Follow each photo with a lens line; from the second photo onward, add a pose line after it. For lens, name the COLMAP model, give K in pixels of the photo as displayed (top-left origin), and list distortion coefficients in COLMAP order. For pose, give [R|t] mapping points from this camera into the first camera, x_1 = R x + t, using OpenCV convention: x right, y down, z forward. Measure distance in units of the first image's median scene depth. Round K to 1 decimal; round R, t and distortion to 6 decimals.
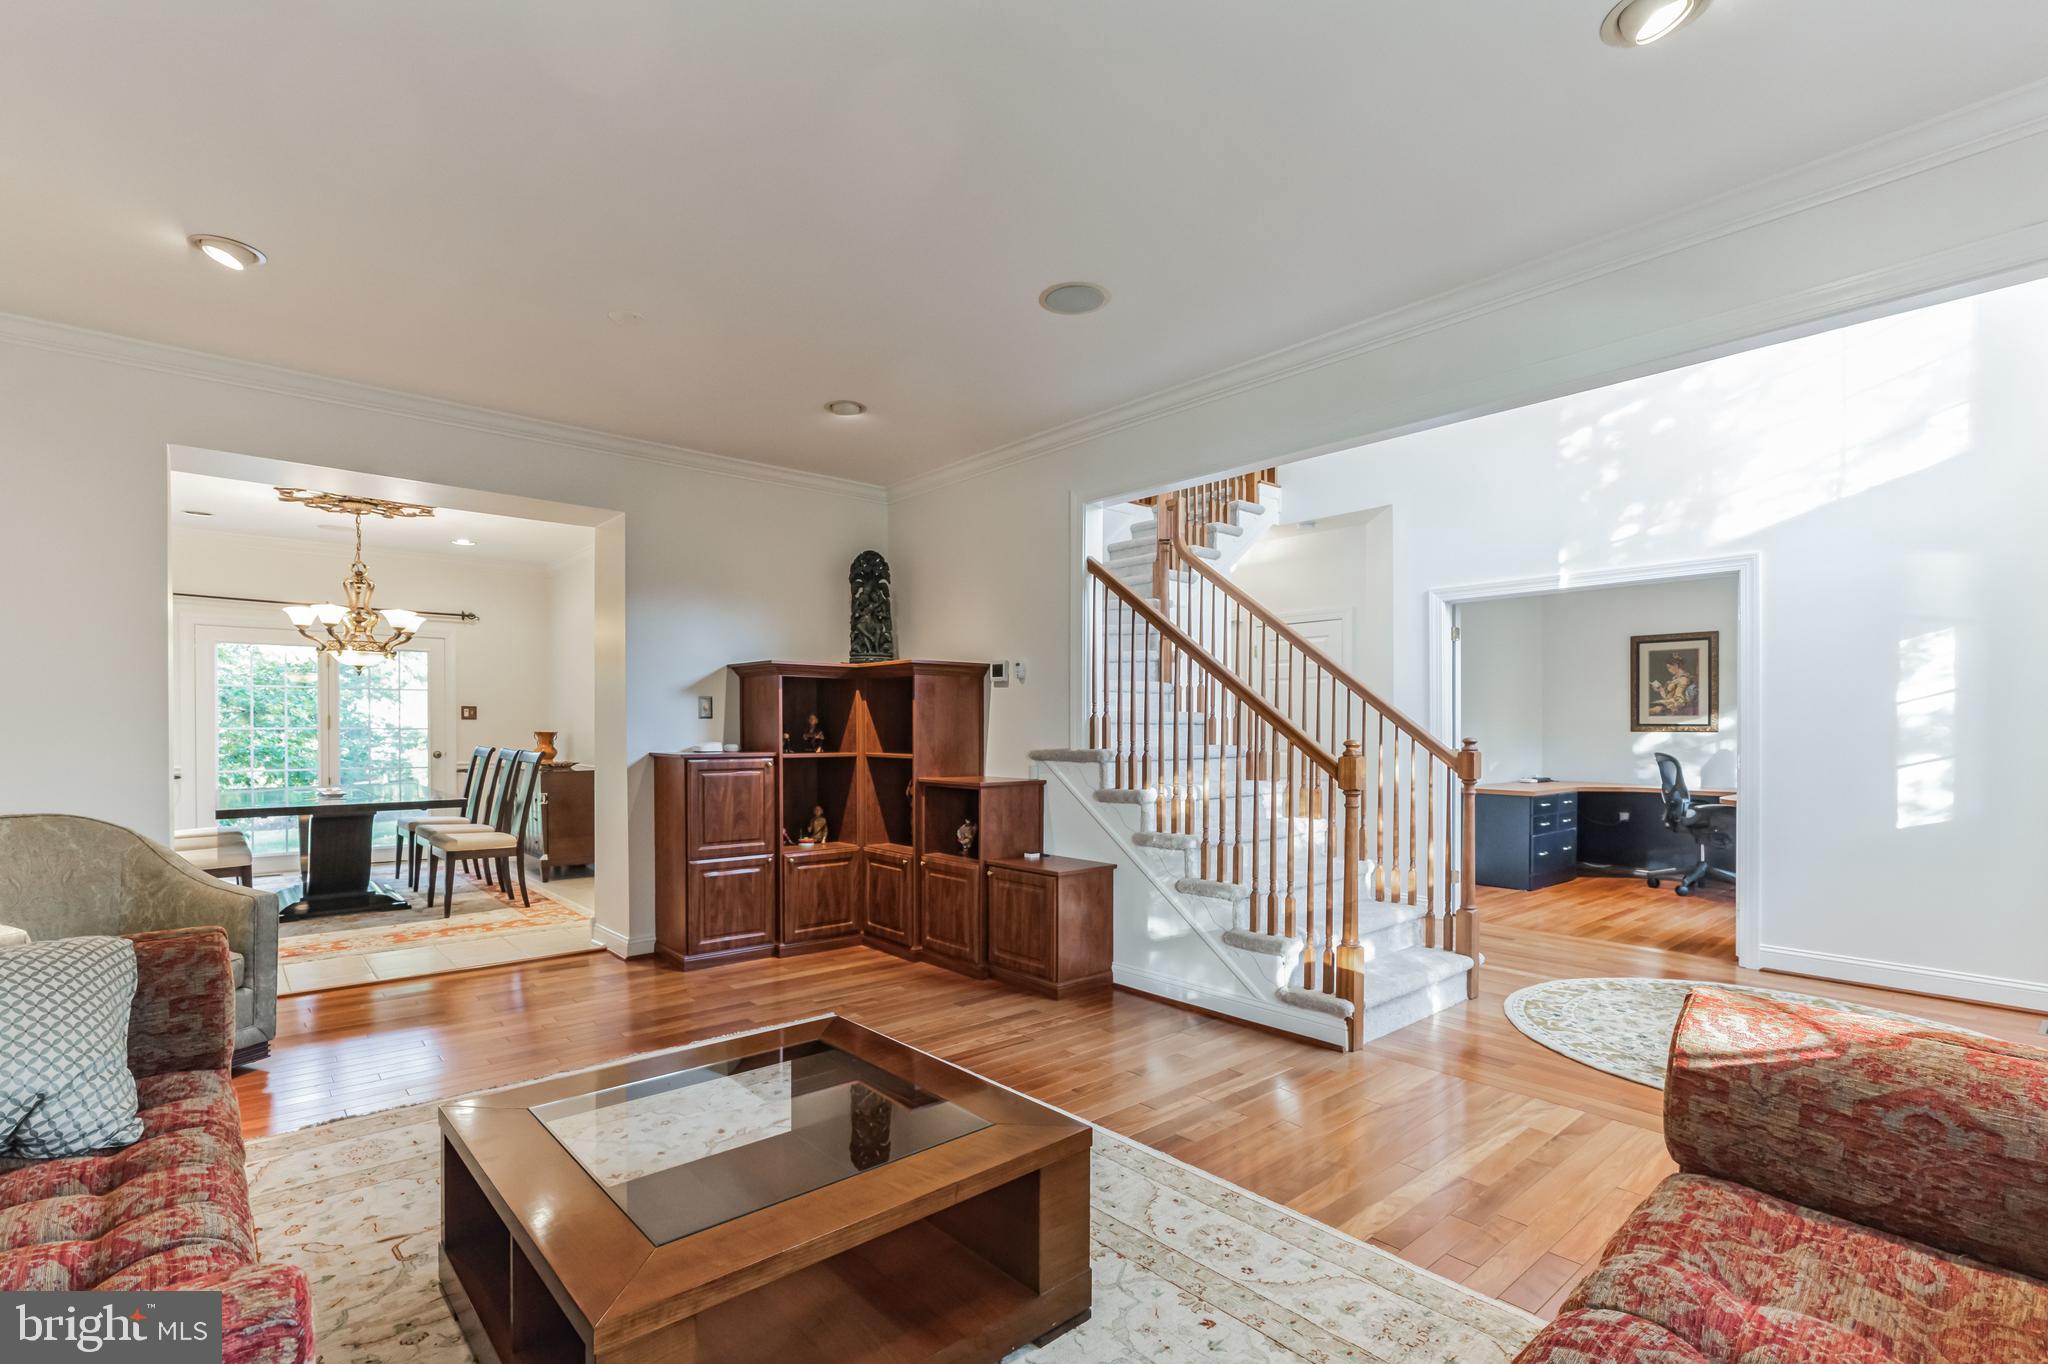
lens RADIAL K [[929.1, 0, 1010.0], [0, 929.1, 725.8], [0, 0, 1]] dist [-0.004660, 0.000064]
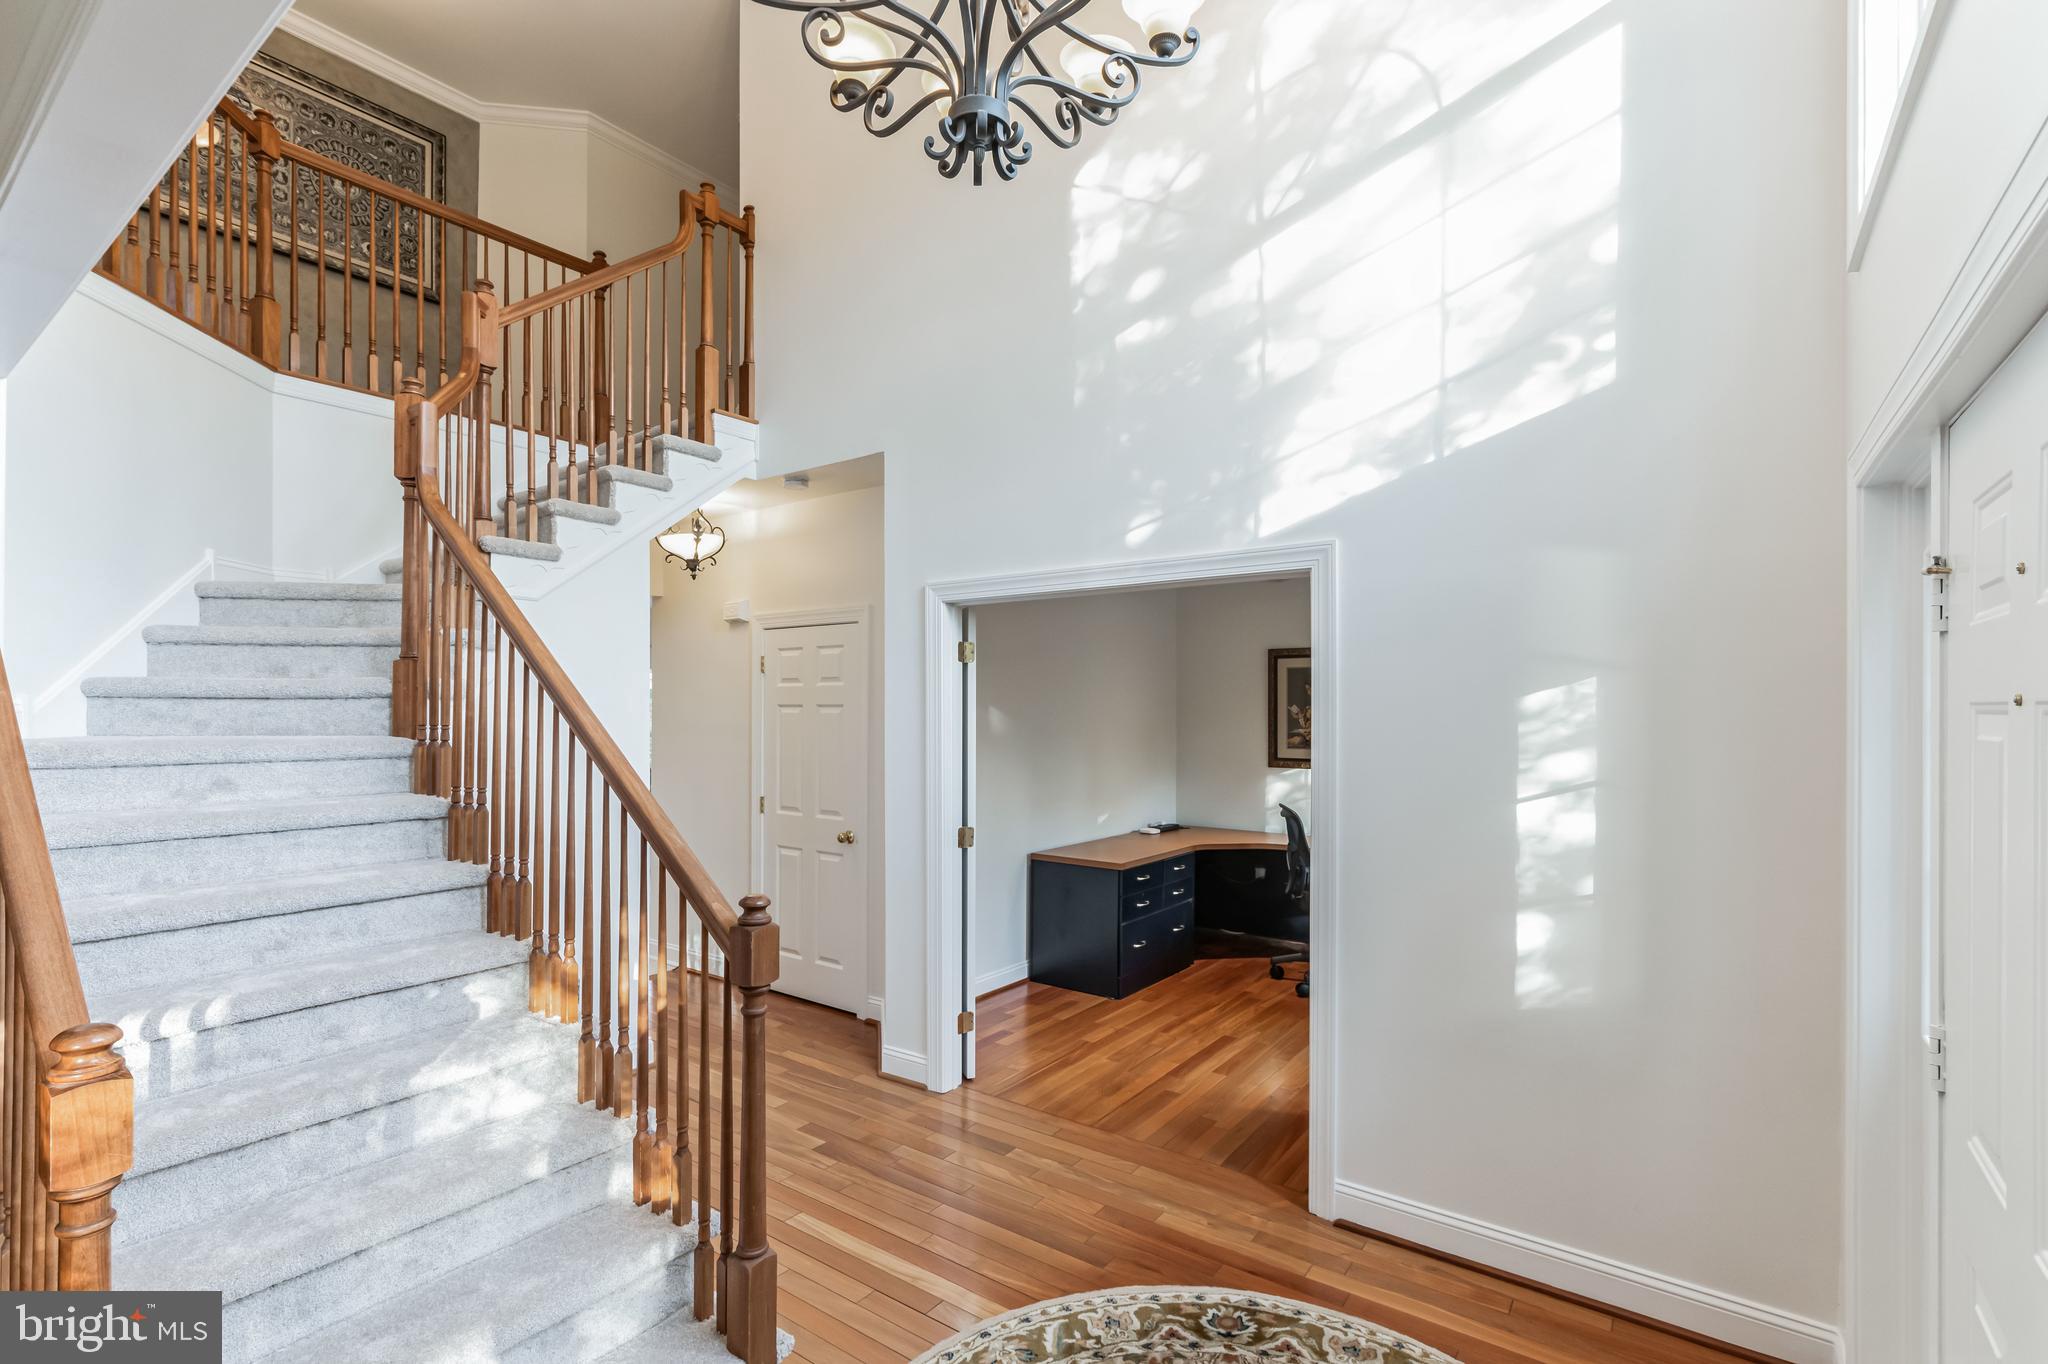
lens RADIAL K [[929.1, 0, 1016.2], [0, 929.1, 693.0], [0, 0, 1]] dist [-0.004660, 0.000064]
pose [[0.973764, 0.005104, 0.227505, 0.297061], [-0.000662, 0.999808, -0.019598, -0.046378], [-0.227561, 0.018933, 0.973580, 0.285764]]
